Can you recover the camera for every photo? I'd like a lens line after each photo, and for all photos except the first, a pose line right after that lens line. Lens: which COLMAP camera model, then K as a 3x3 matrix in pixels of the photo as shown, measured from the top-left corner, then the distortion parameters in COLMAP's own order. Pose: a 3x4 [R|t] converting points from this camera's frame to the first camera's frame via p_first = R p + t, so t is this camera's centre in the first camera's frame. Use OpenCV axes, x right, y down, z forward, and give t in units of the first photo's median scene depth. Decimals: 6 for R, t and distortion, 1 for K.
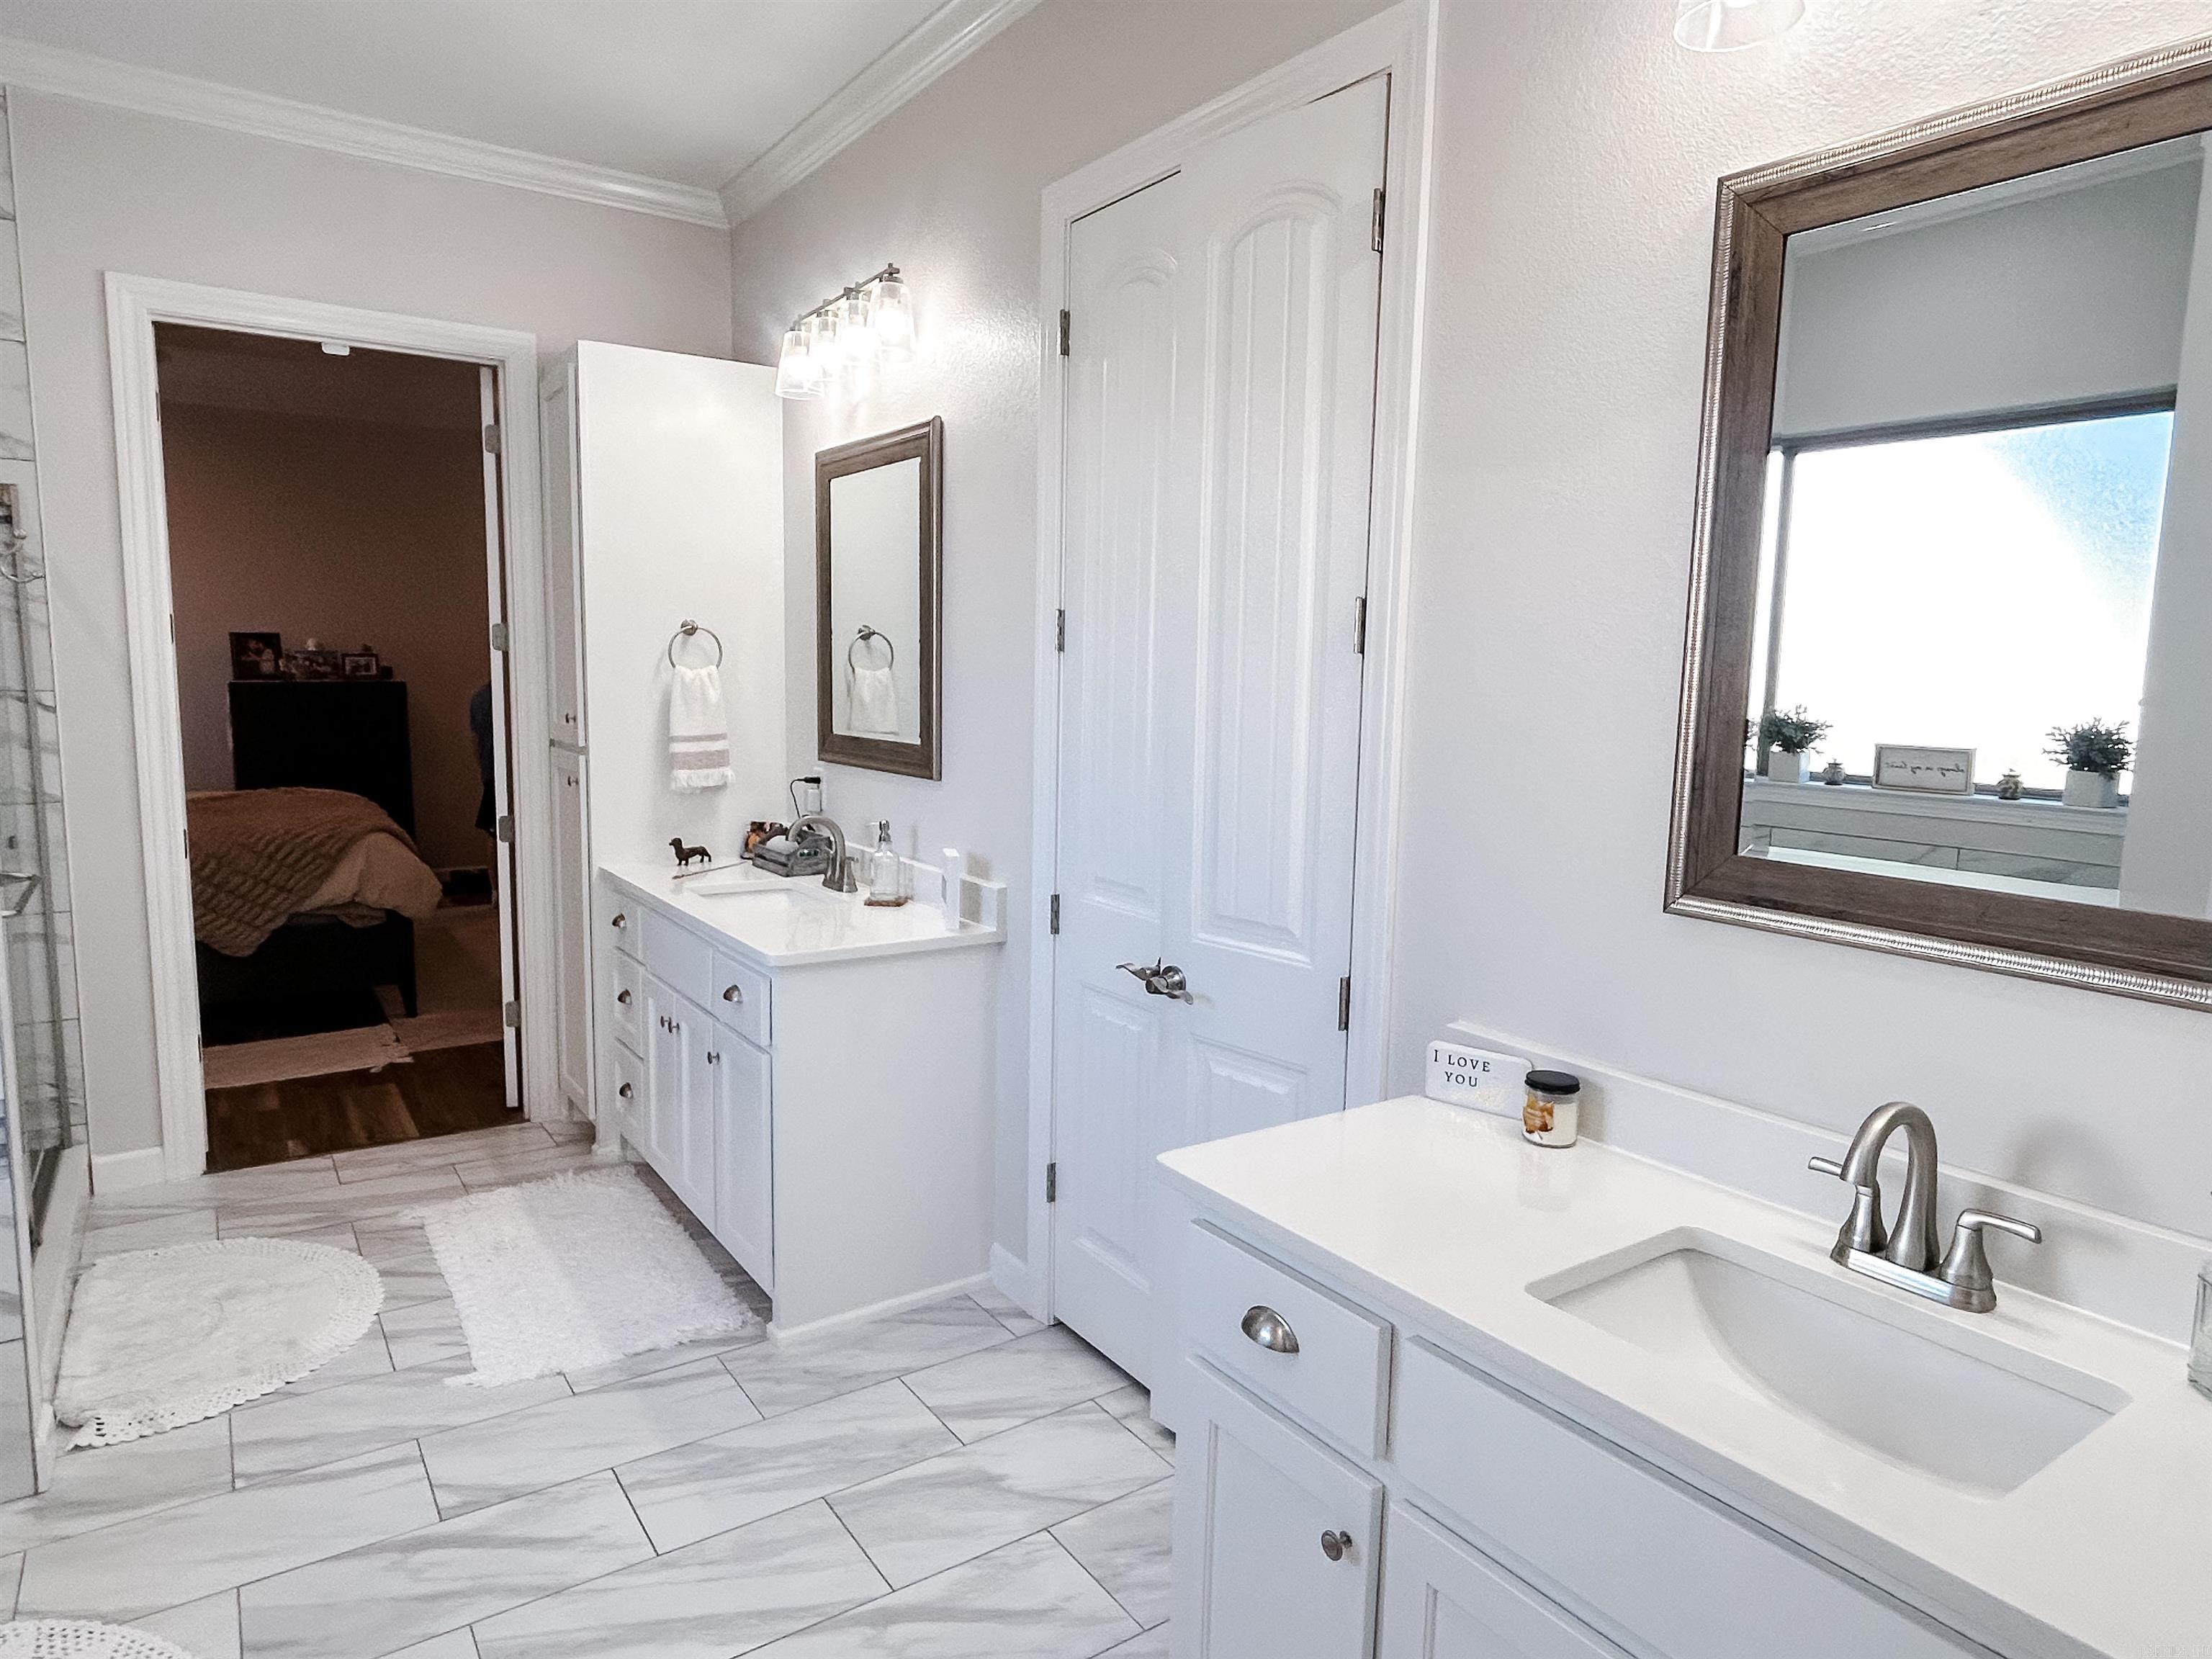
lens RADIAL K [[1324.7, 0, 1102.5], [0, 1324.7, 825.2], [0, 0, 1]] dist [-0.000947, -0.001537]
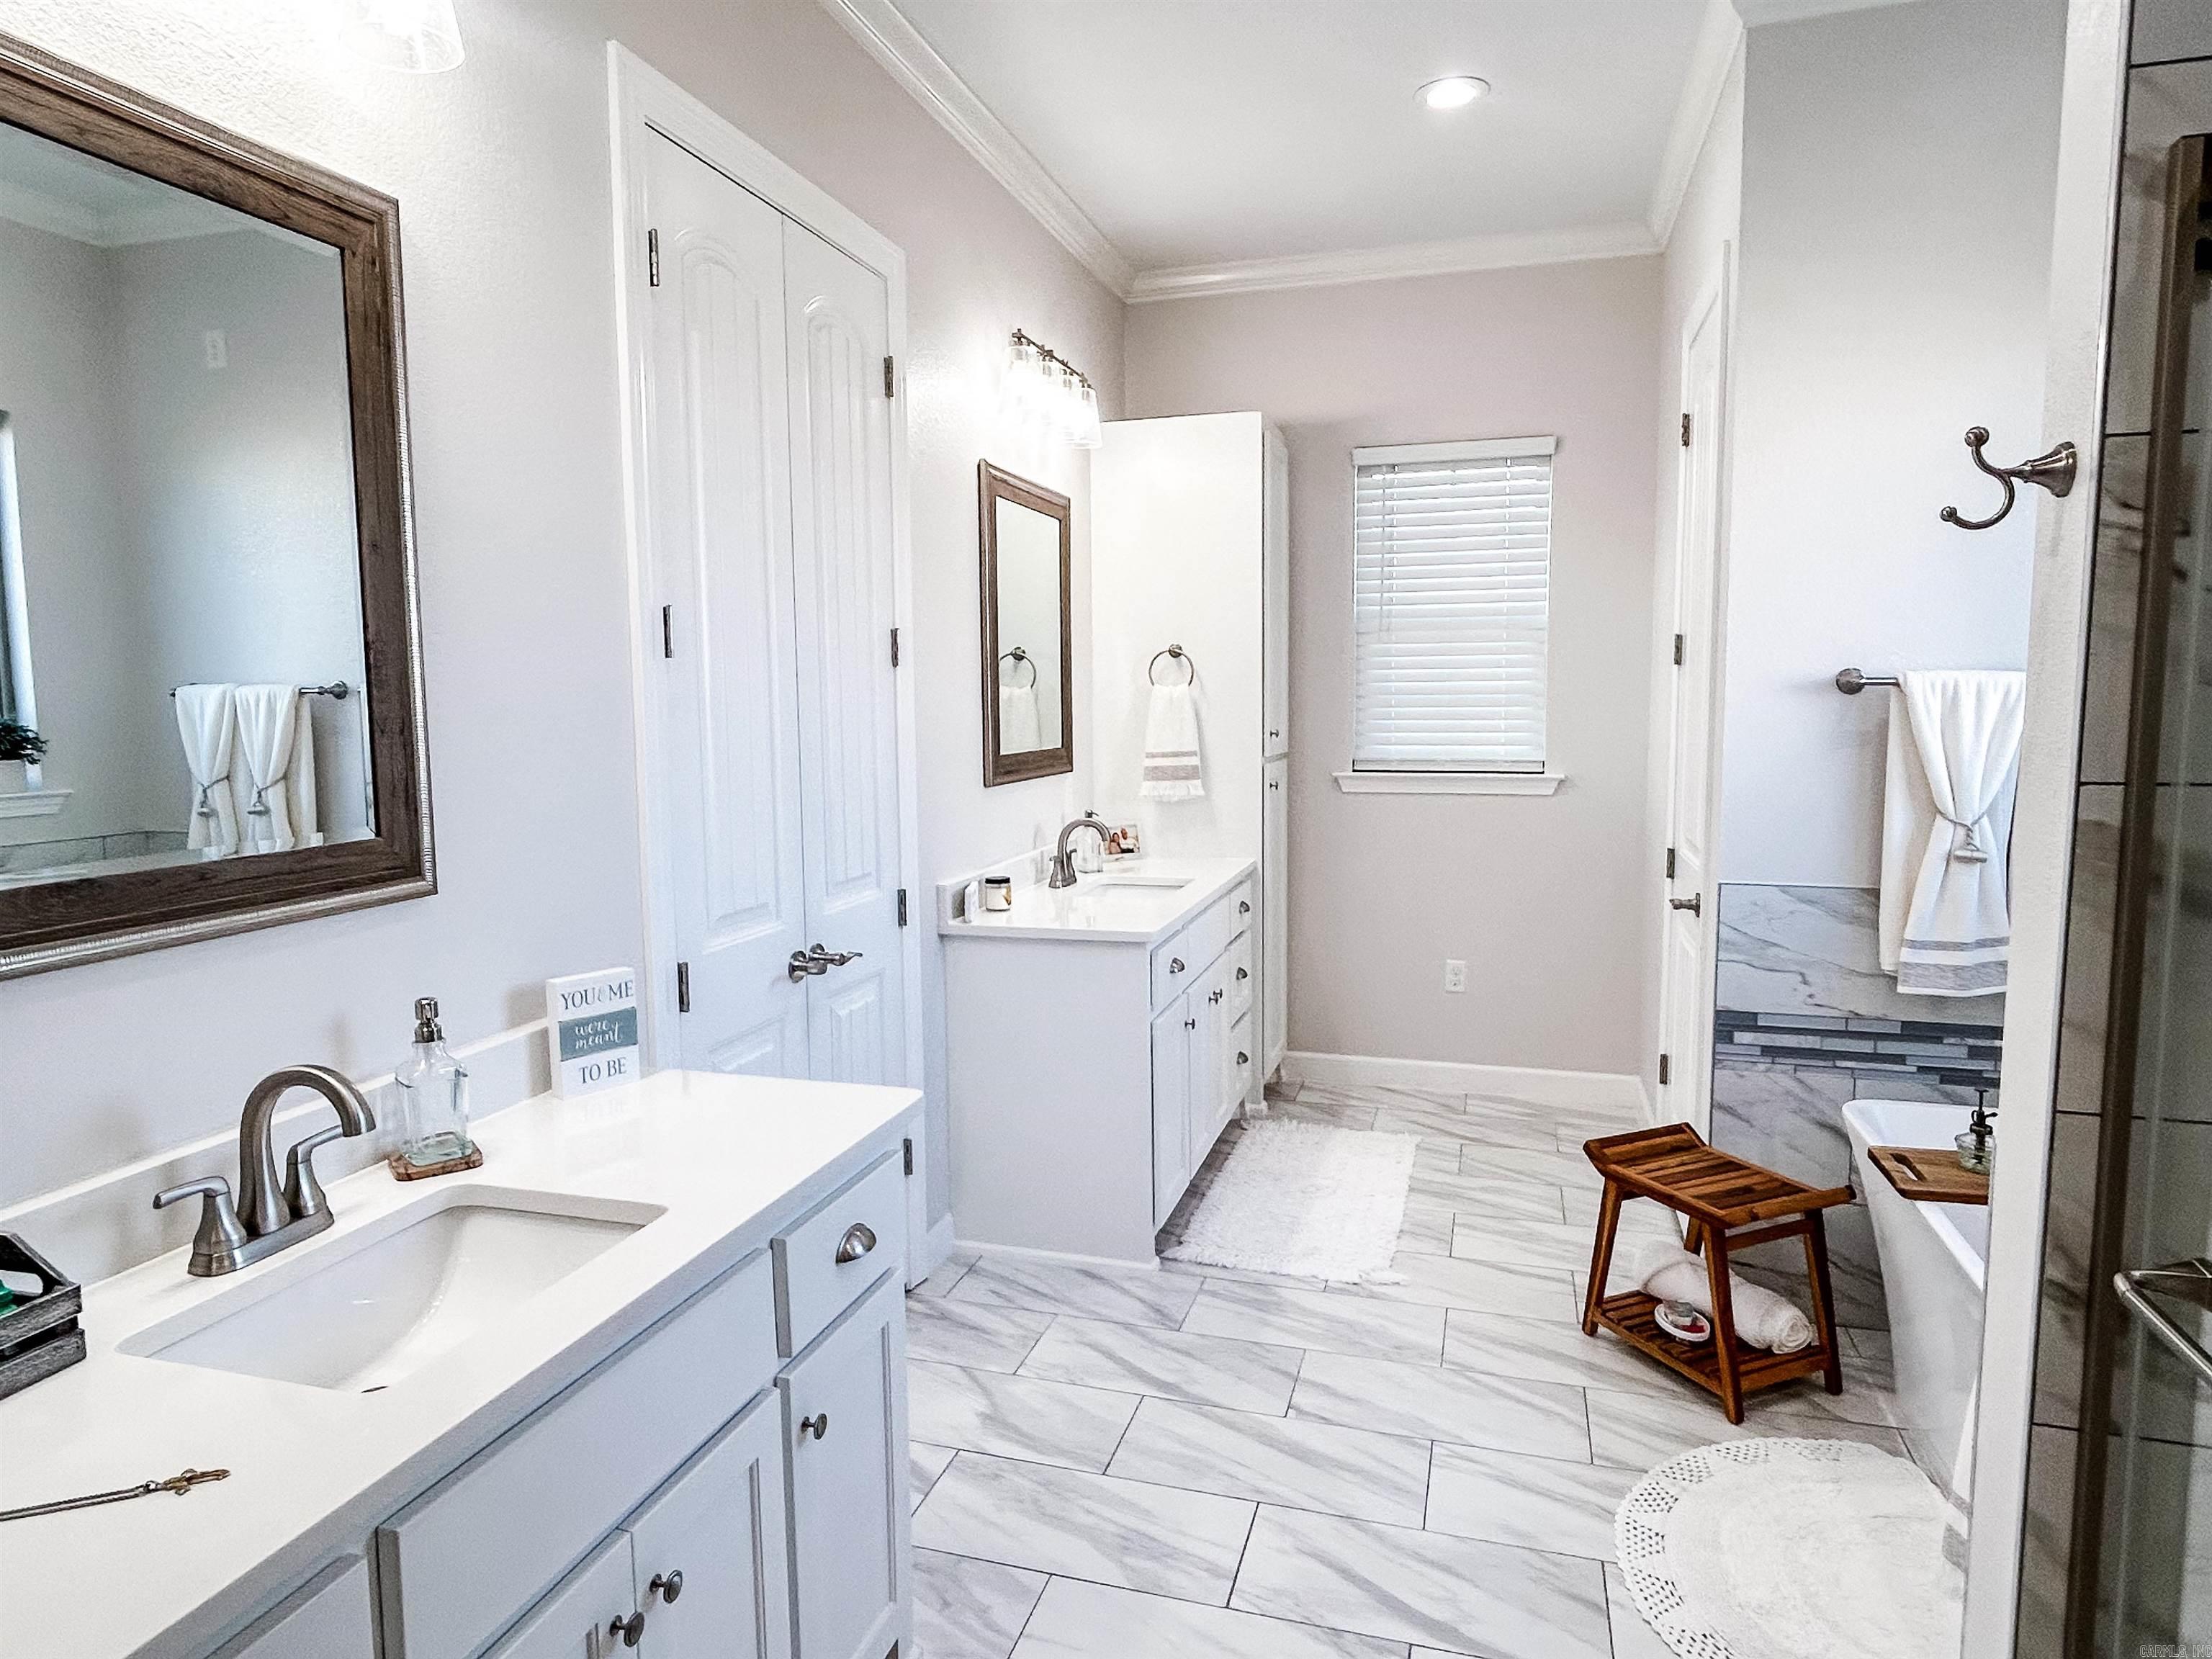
lens RADIAL K [[1324.7, 0, 1102.5], [0, 1324.7, 825.2], [0, 0, 1]] dist [-0.000947, -0.001537]
pose [[-0.620247, -0.096154, 0.778491, -0.974338], [0.088567, 0.977527, 0.191301, -0.192106], [-0.779390, 0.187602, -0.597793, 1.530731]]
